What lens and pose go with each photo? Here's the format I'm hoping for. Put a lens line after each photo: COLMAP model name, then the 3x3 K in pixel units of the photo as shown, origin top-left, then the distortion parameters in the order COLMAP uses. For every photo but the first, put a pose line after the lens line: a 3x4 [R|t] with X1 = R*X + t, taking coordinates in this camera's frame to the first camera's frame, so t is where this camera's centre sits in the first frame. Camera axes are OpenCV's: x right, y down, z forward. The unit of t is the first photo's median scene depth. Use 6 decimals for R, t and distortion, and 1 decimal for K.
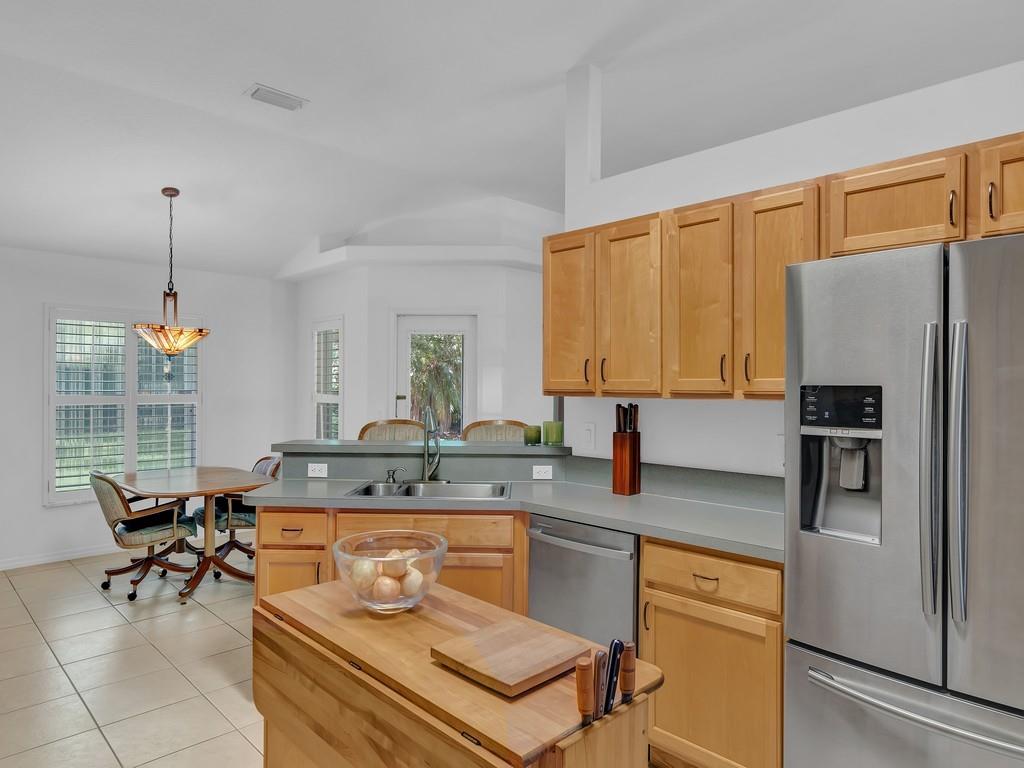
lens RADIAL K [[642.4, 0, 512.0], [0, 642.4, 384.0], [0, 0, 1]] dist [0.000676, 0.001478]
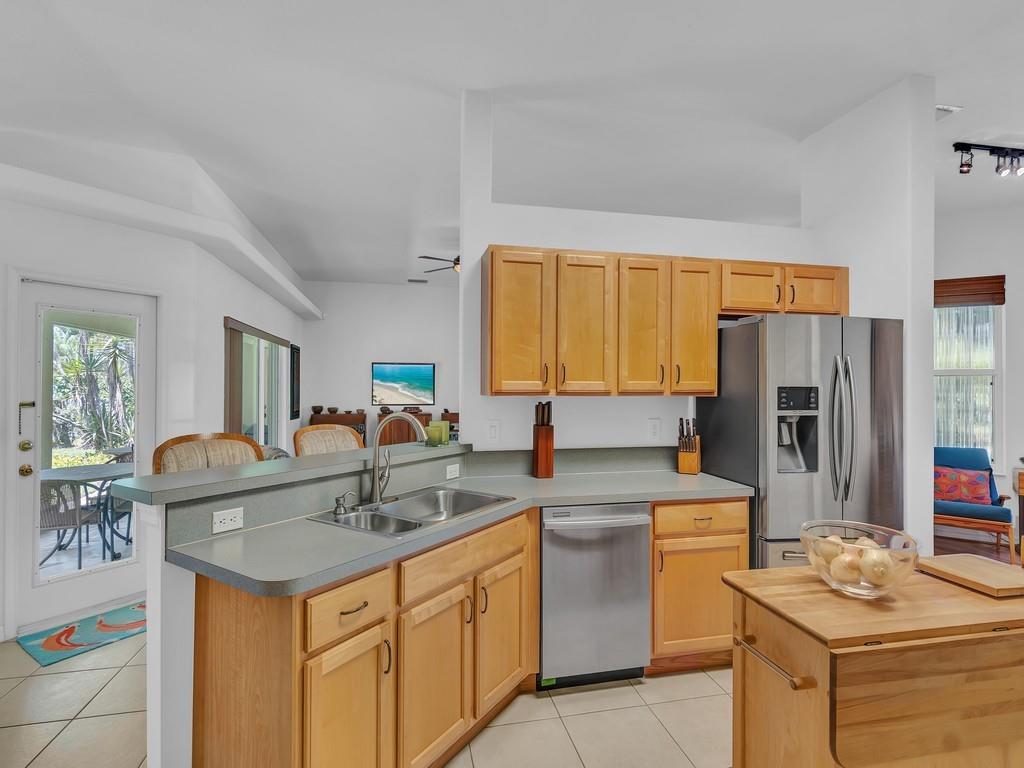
lens RADIAL K [[514.2, 0, 507.7], [0, 514.2, 382.0], [0, 0, 1]] dist [0.005322, 0.000719]
pose [[0.535050, 0.002246, 0.844817, -0.589995], [-0.001975, 0.999997, -0.001408, -0.003747], [-0.844818, -0.000915, 0.535053, 0.485365]]
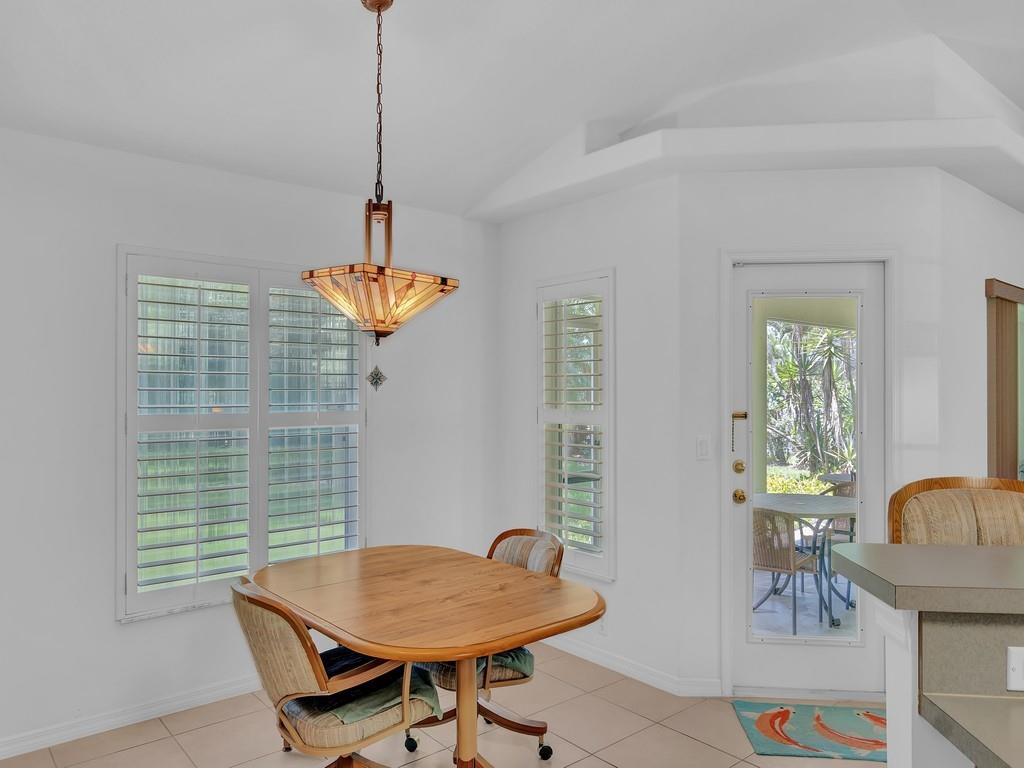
lens RADIAL K [[713.3, 0, 509.3], [0, 713.3, 388.8], [0, 0, 1]] dist [-0.008525, 0.002844]
pose [[0.997767, -0.005686, -0.066541, -0.537158], [0.005575, 0.999983, -0.001849, -0.002997], [0.066550, 0.001474, 0.997782, 0.637327]]
